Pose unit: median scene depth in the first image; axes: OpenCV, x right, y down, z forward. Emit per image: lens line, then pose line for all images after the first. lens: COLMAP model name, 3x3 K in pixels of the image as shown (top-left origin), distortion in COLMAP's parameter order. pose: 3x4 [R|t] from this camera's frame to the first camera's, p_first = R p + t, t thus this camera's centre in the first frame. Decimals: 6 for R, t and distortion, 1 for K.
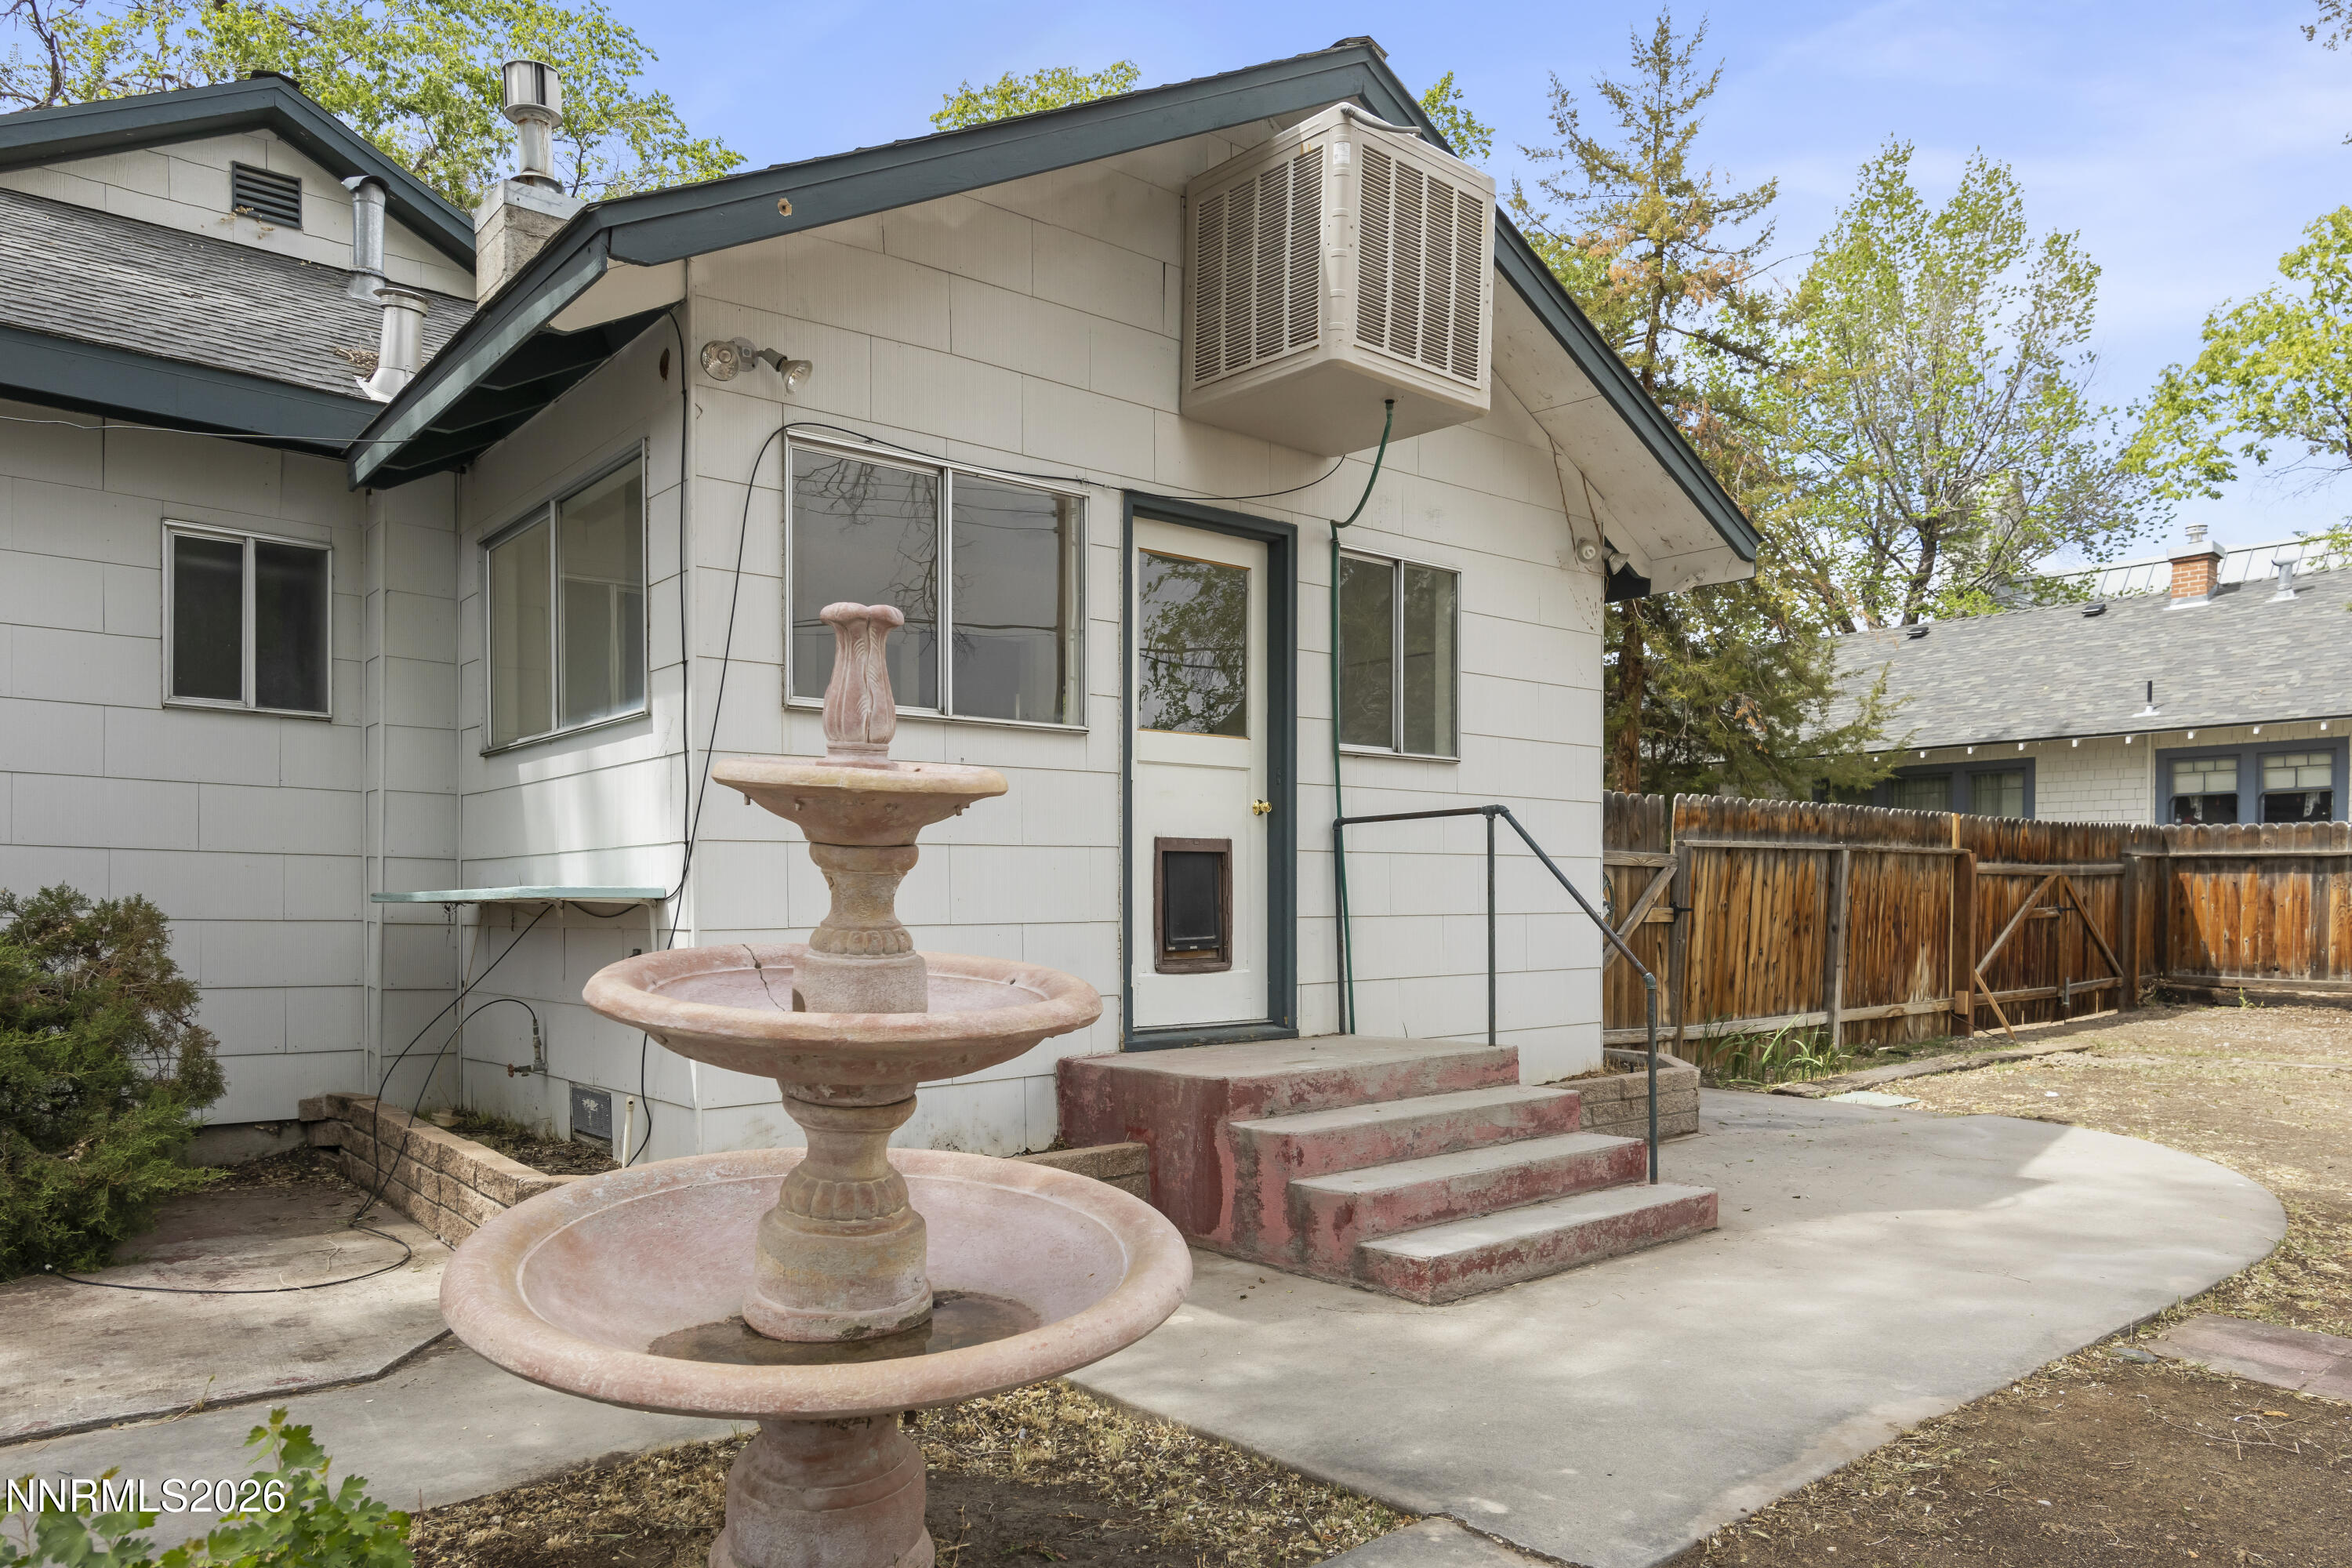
lens RADIAL K [[1536.2, 0, 1179.2], [0, 1536.2, 926.8], [0, 0, 1]] dist [-0.001173, 0.006017]
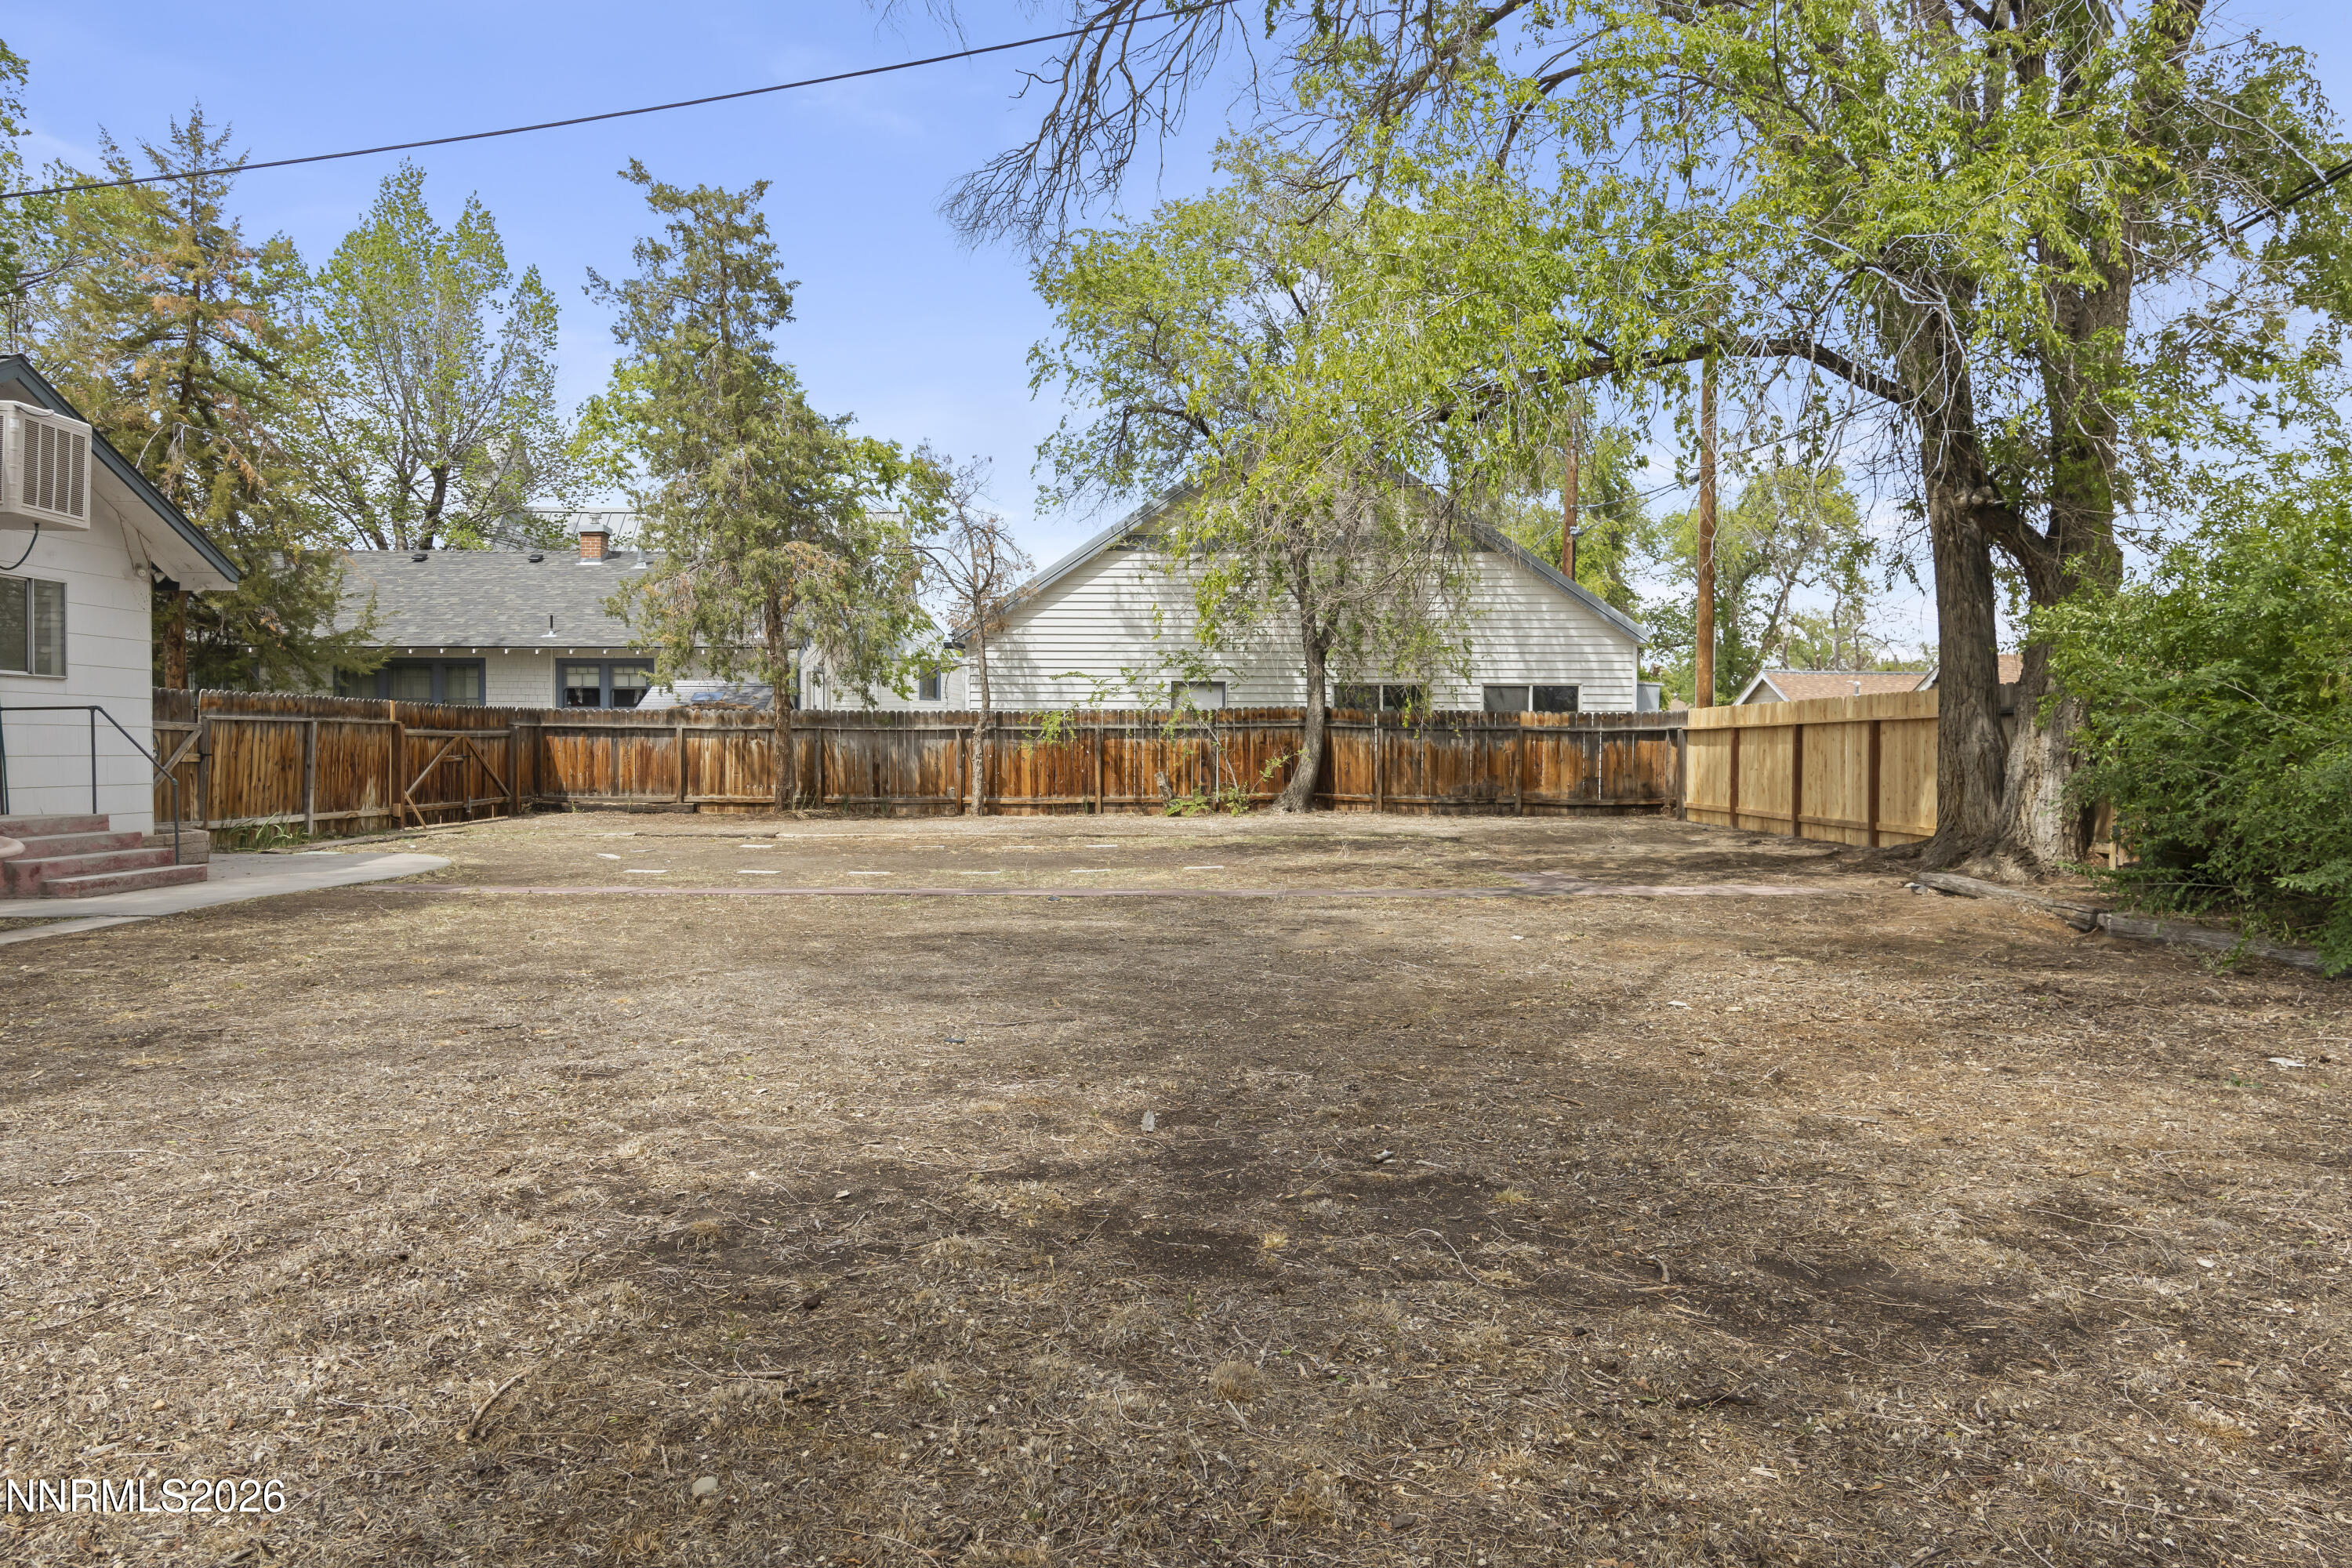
lens RADIAL K [[1536.2, 0, 1195.9], [0, 1536.2, 786.0], [0, 0, 1]] dist [-0.001173, 0.006017]
pose [[0.650465, -0.010322, 0.759467, -0.250959], [0.006964, 0.999947, 0.007625, 0.017342], [-0.759505, 0.000329, 0.650502, -0.925630]]
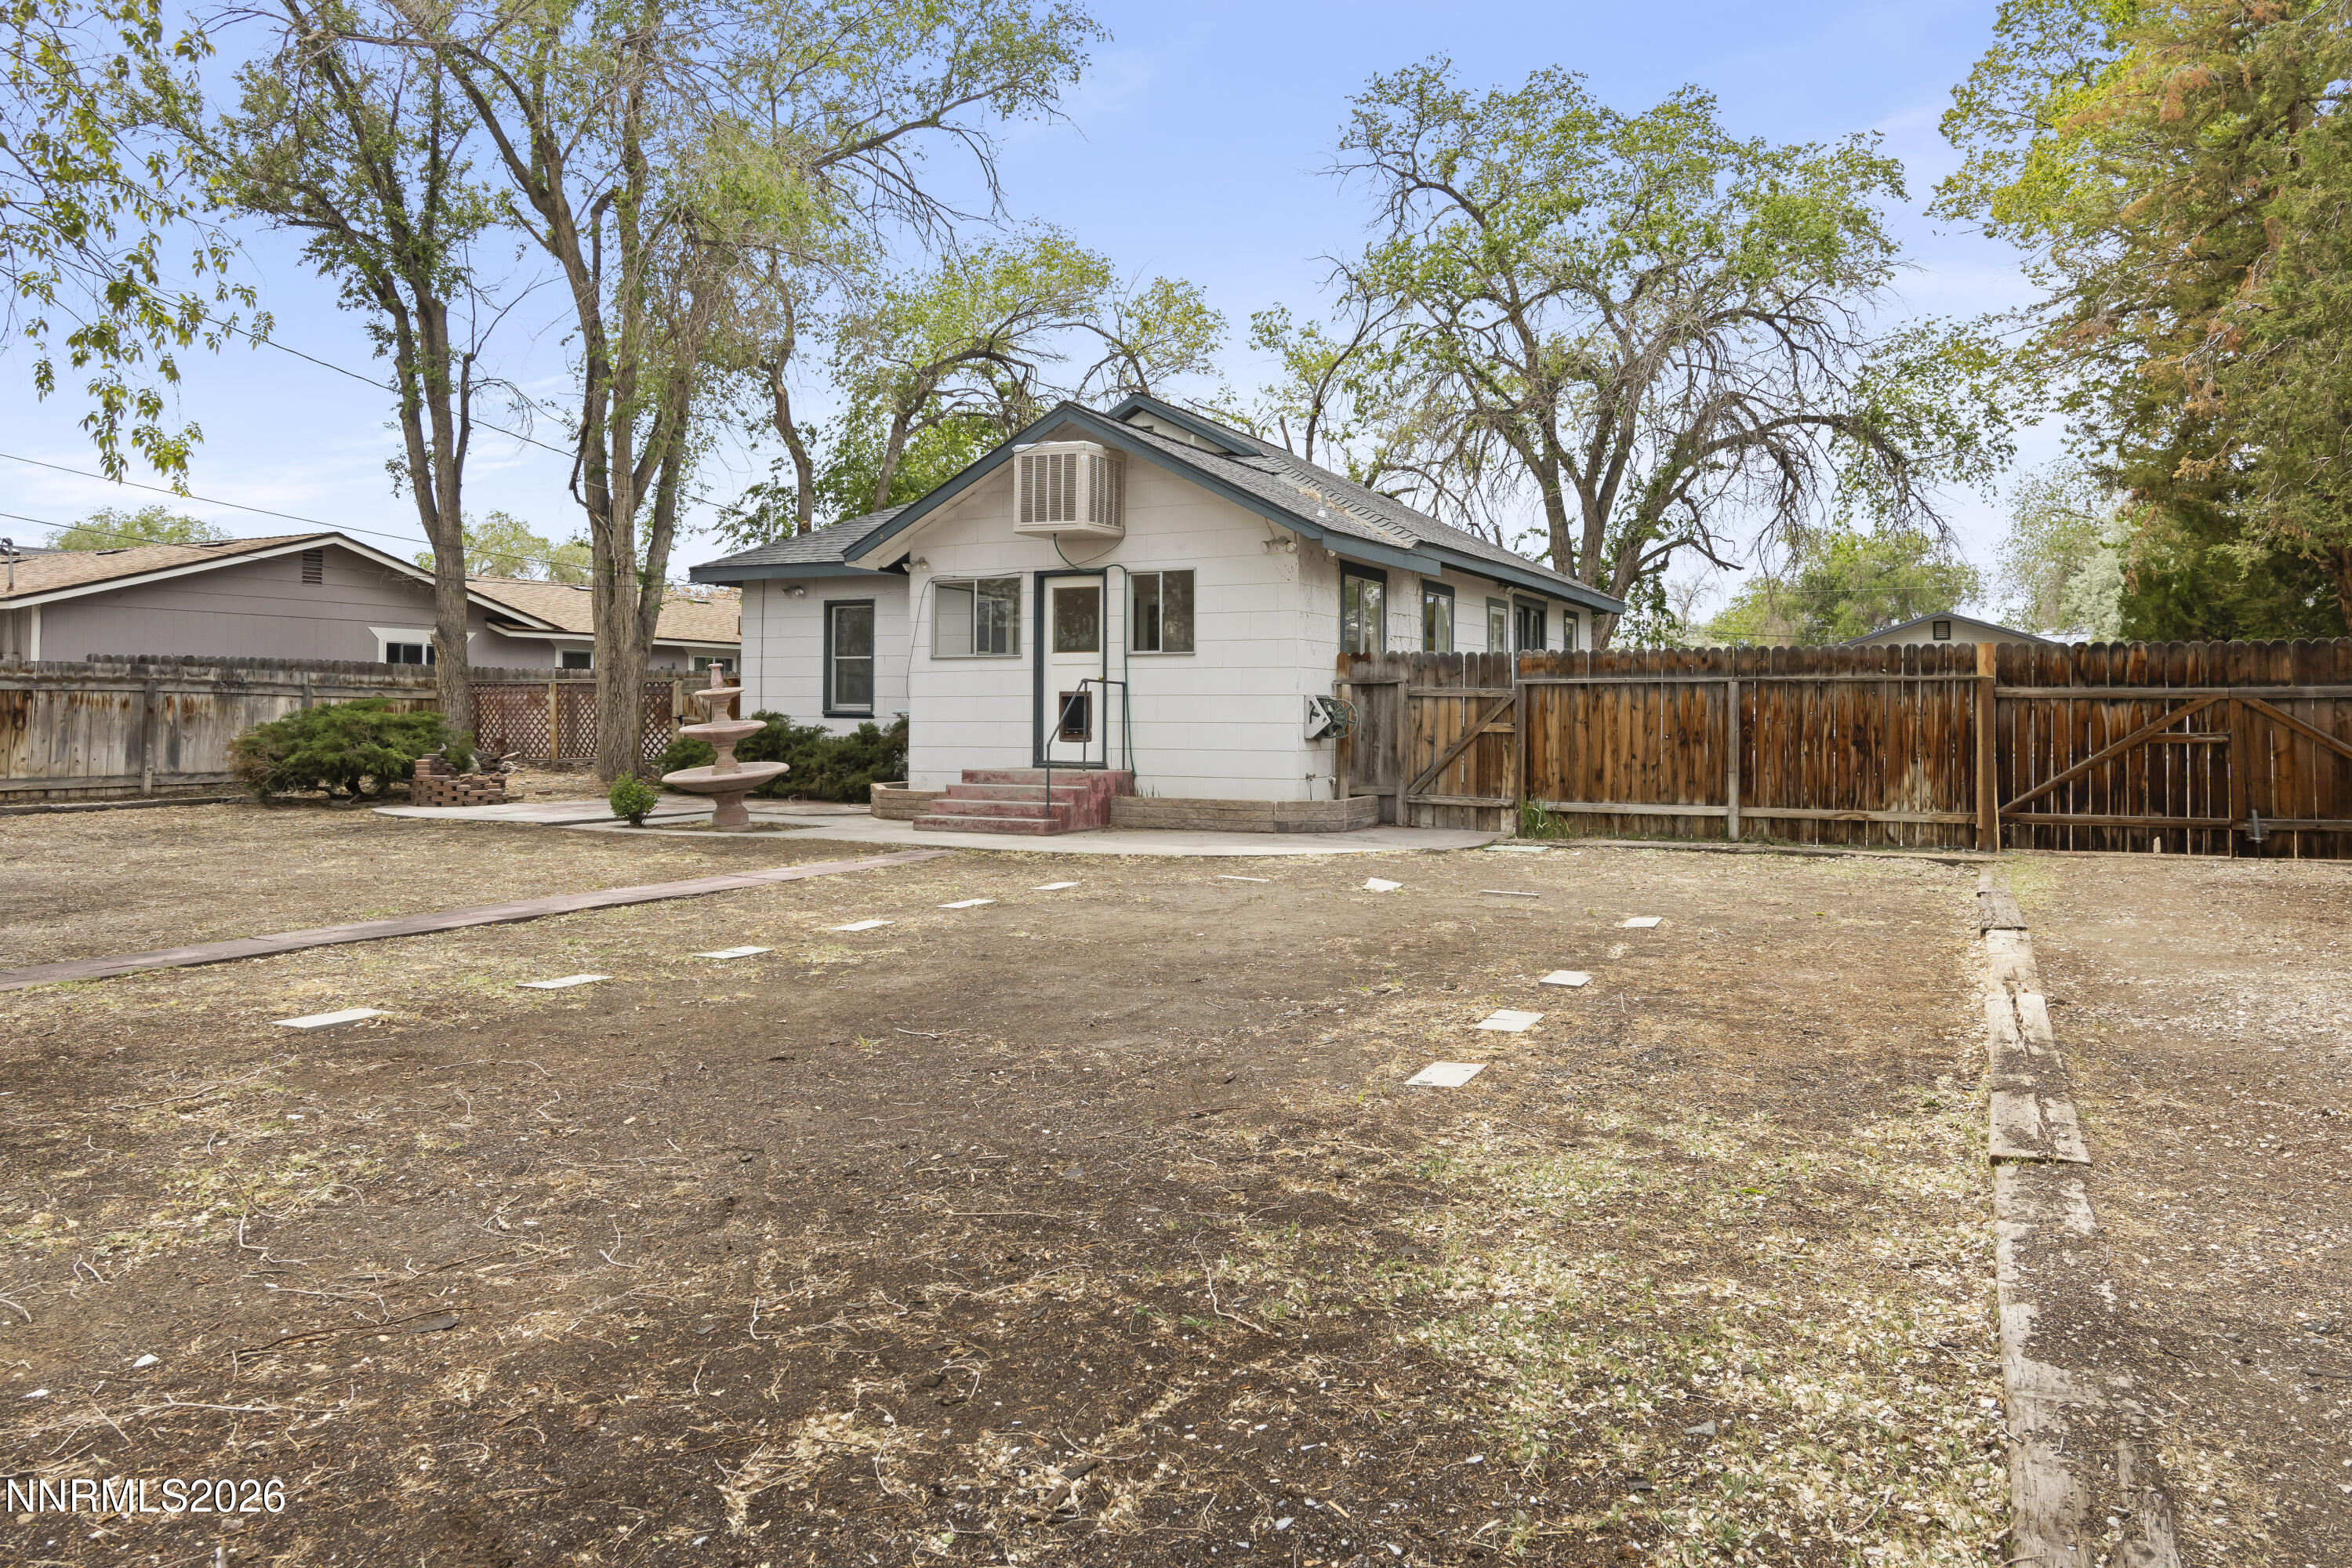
lens RADIAL K [[1536.2, 0, 1185.9], [0, 1536.2, 775.1], [0, 0, 1]] dist [-0.001173, 0.006017]
pose [[0.391026, 0.038621, -0.919569, 1.467176], [-0.024838, 0.999198, 0.031404, -0.000742], [0.920044, 0.010561, 0.391672, 0.073642]]
